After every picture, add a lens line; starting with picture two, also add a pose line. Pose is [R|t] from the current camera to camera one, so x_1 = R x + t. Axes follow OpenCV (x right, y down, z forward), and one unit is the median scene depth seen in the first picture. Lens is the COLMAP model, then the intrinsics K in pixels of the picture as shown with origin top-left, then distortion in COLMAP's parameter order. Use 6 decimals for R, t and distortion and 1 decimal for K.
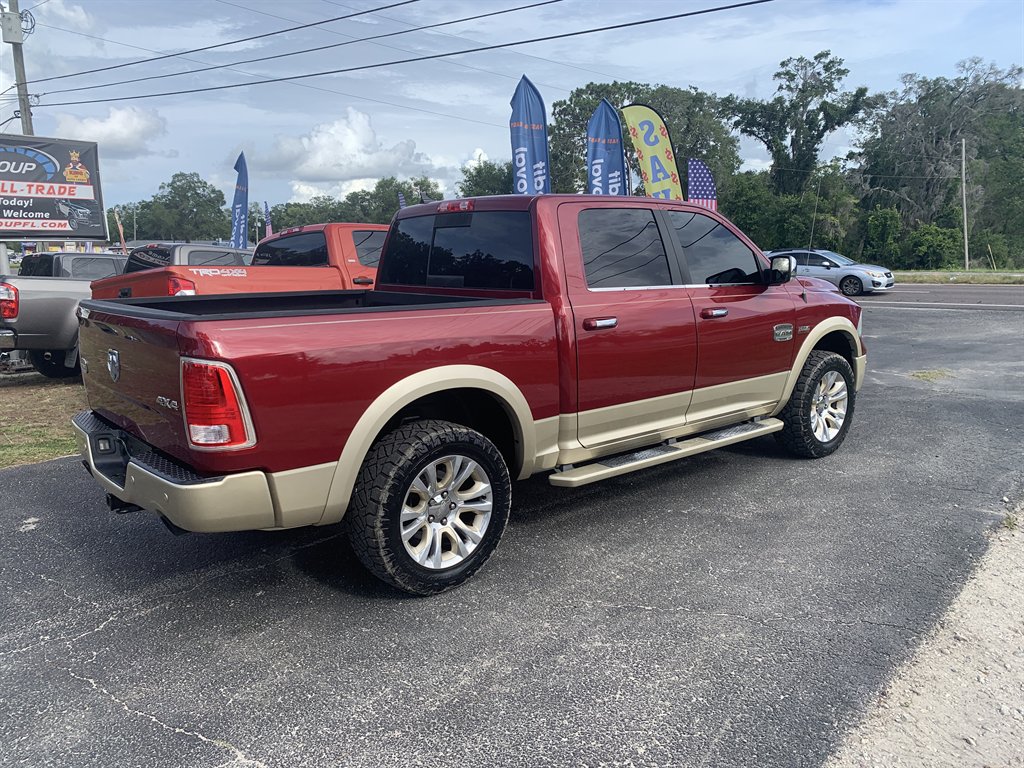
lens RADIAL K [[768.4, 0, 504.1], [0, 768.4, 388.0], [0, 0, 1]] dist [0.027604, -0.028755]
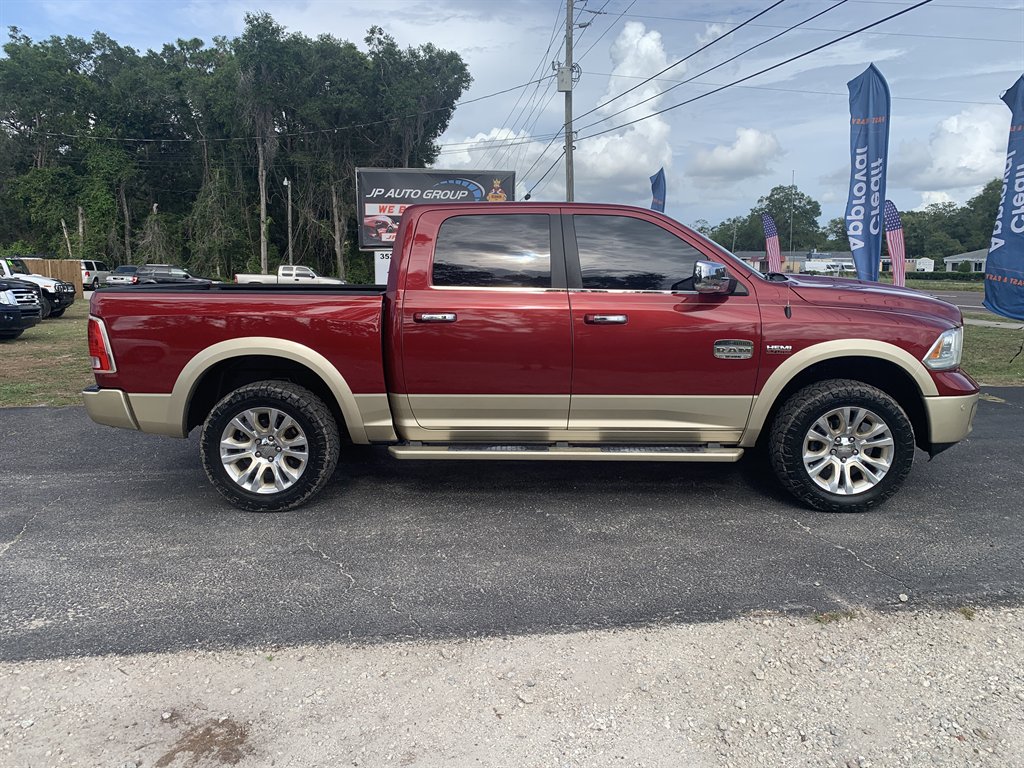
lens RADIAL K [[780.4, 0, 512.8], [0, 780.4, 368.4], [0, 0, 1]] dist [0.046192, -0.067216]
pose [[0.752308, 0.096909, -0.651645, 0.338607], [-0.124009, 0.992271, 0.004399, -0.010723], [0.647035, 0.077500, 0.758511, 0.079553]]
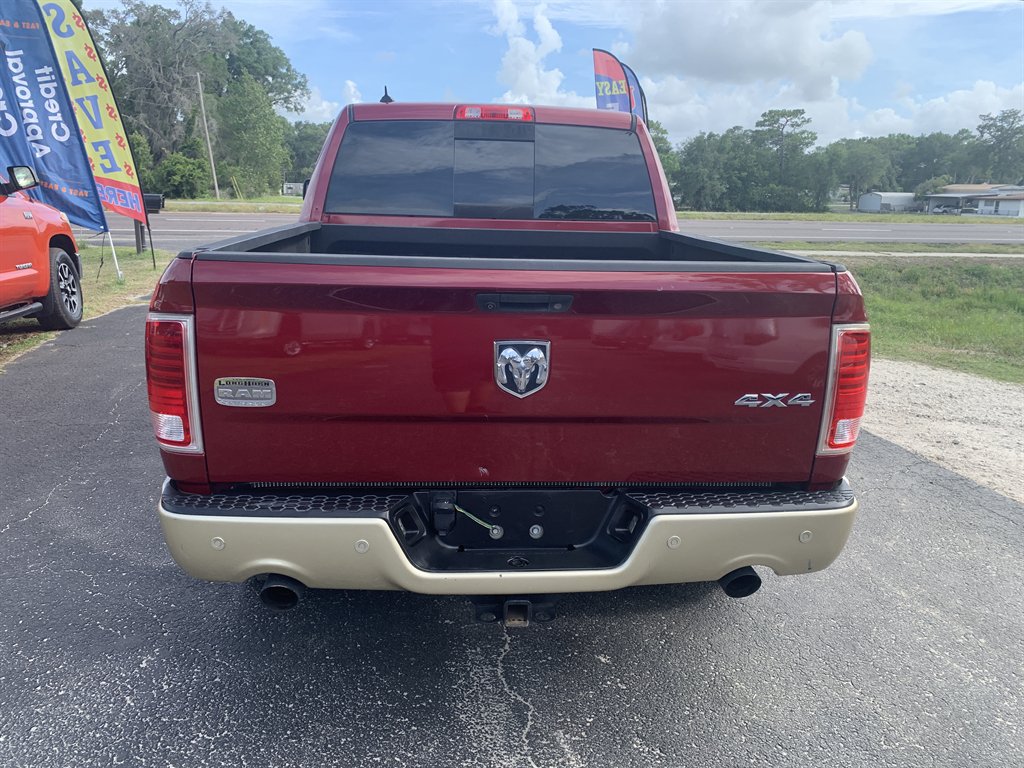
lens RADIAL K [[767.0, 0, 512.0], [0, 767.0, 384.0], [0, 0, 1]] dist [0.054557, -0.063609]
pose [[0.616287, -0.182655, 0.766047, -0.254771], [0.118930, 0.983161, 0.138743, -0.025961], [-0.778490, 0.005600, 0.627632, 0.183401]]
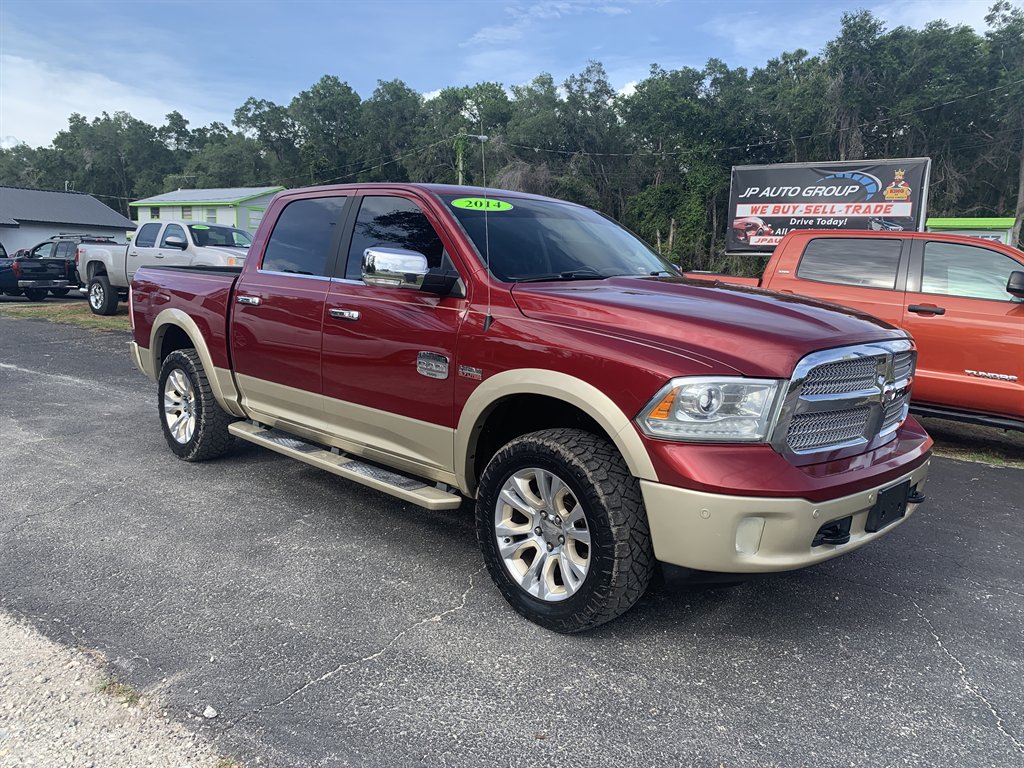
lens RADIAL K [[768.4, 0, 504.1], [0, 768.4, 388.0], [0, 0, 1]] dist [0.027604, -0.028755]
pose [[0.094522, 0.171868, -0.980575, 0.461356], [-0.211584, 0.965949, 0.148909, -0.074162], [0.972778, 0.193399, 0.127668, 0.441859]]
